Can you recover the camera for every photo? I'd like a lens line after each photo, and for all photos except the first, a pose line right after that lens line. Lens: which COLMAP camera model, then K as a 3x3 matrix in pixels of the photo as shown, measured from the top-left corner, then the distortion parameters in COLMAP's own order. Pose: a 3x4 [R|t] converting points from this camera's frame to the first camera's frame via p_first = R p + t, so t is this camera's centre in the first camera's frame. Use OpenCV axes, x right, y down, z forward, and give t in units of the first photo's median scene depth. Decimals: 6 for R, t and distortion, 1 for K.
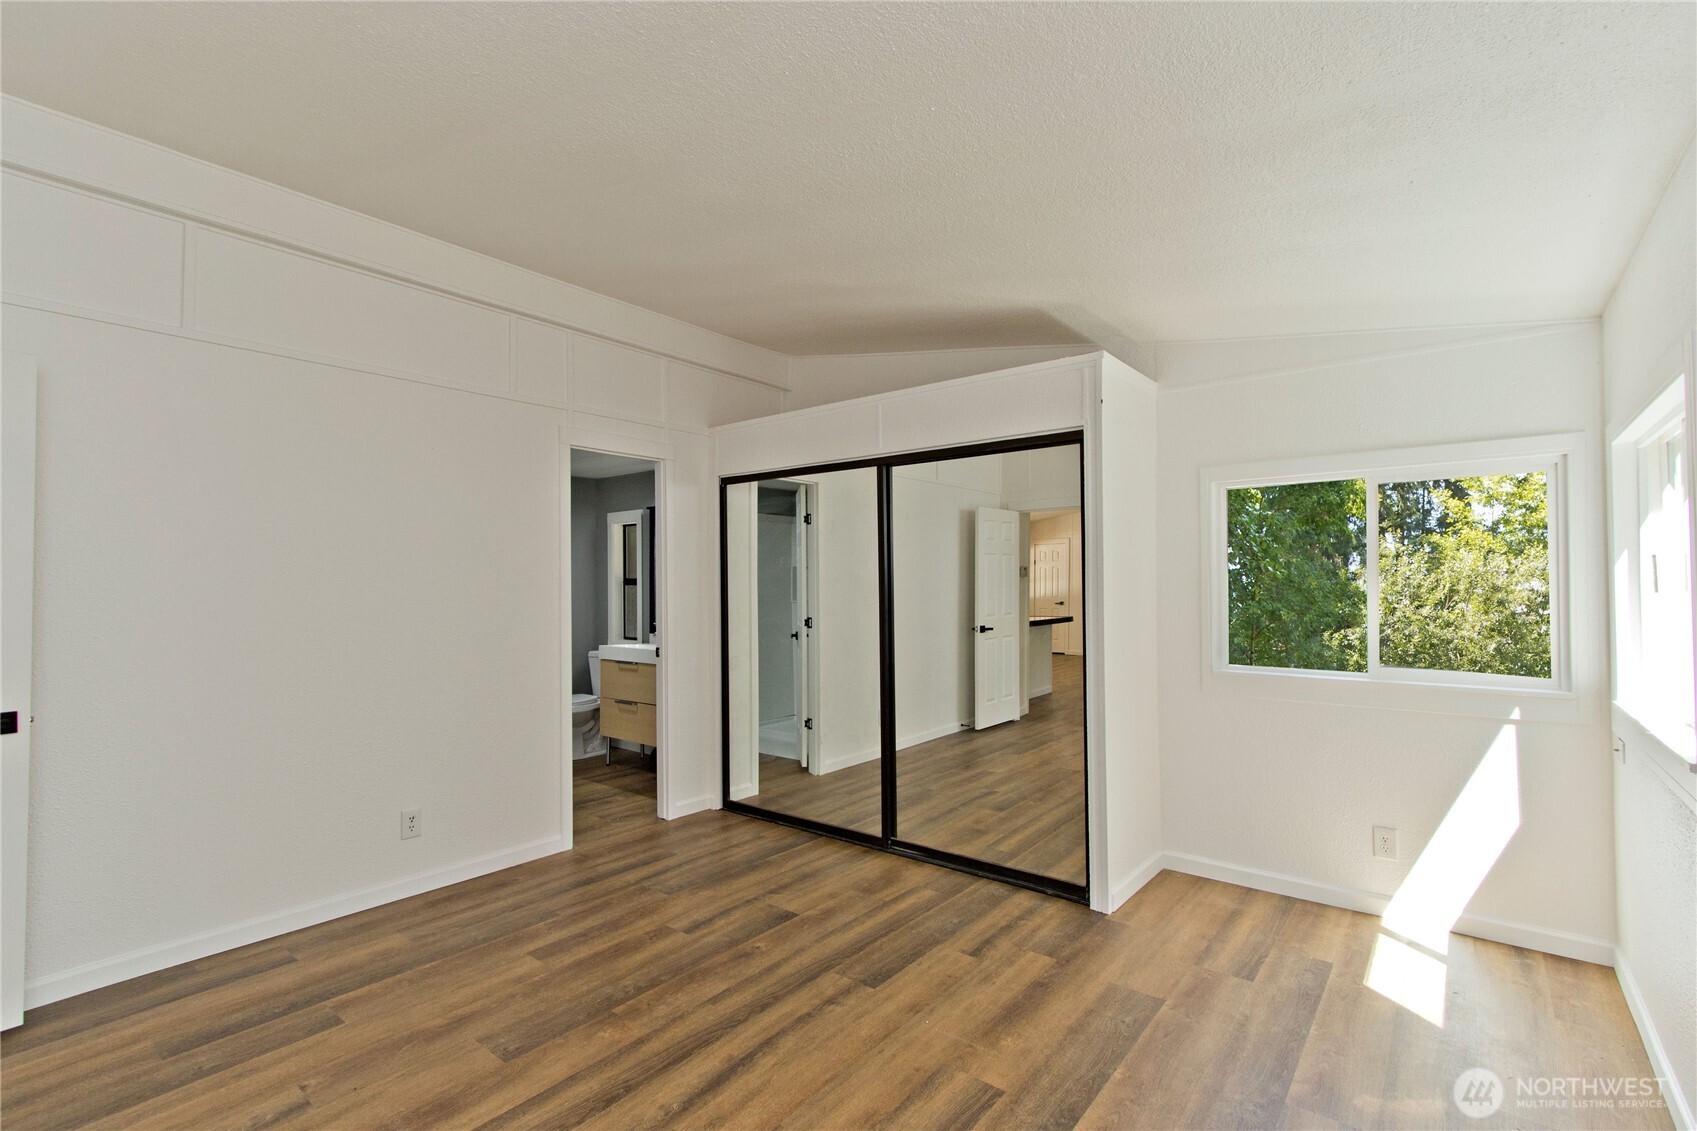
lens RADIAL K [[769.6, 0, 844.0], [0, 769.6, 567.7], [0, 0, 1]] dist [0.002420, -0.000536]
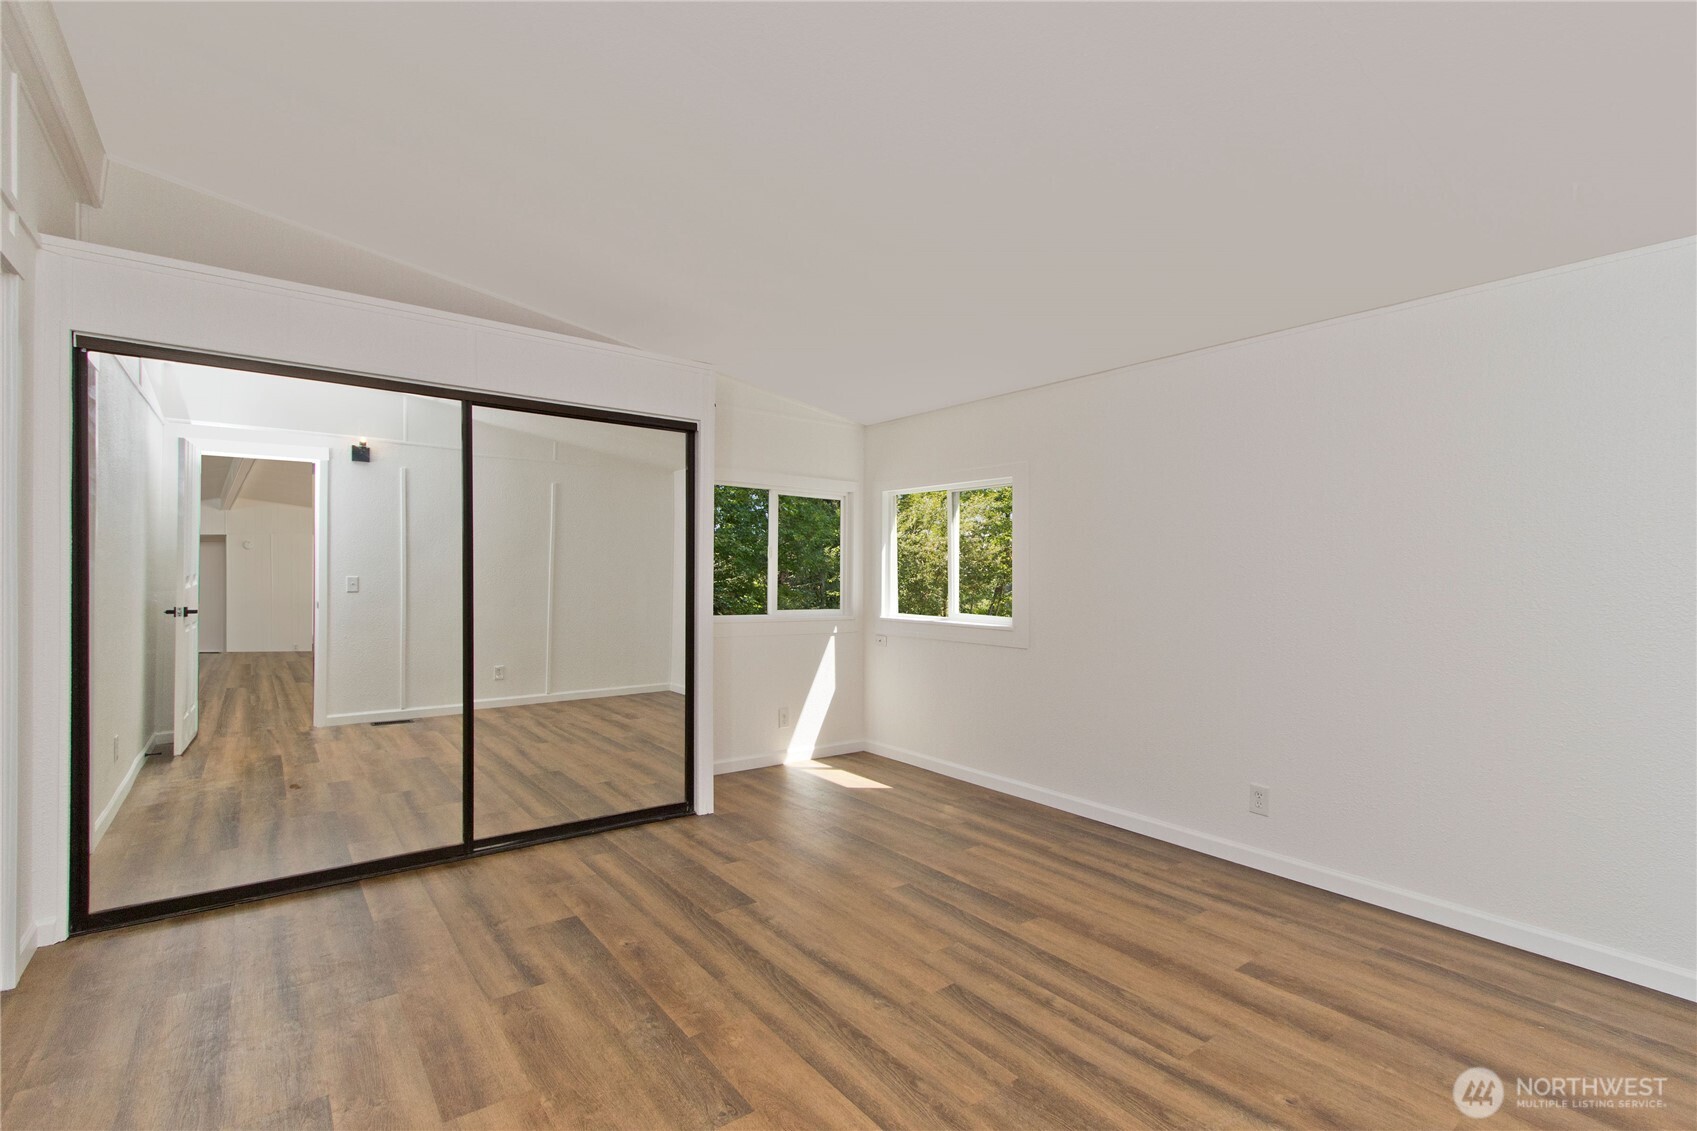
lens RADIAL K [[769.6, 0, 844.0], [0, 769.6, 567.7], [0, 0, 1]] dist [0.002420, -0.000536]
pose [[0.241234, 0.015799, 0.970338, -0.835966], [-0.035261, 0.999350, -0.007505, 0.052181], [-0.969826, -0.032405, 0.241634, 0.505737]]
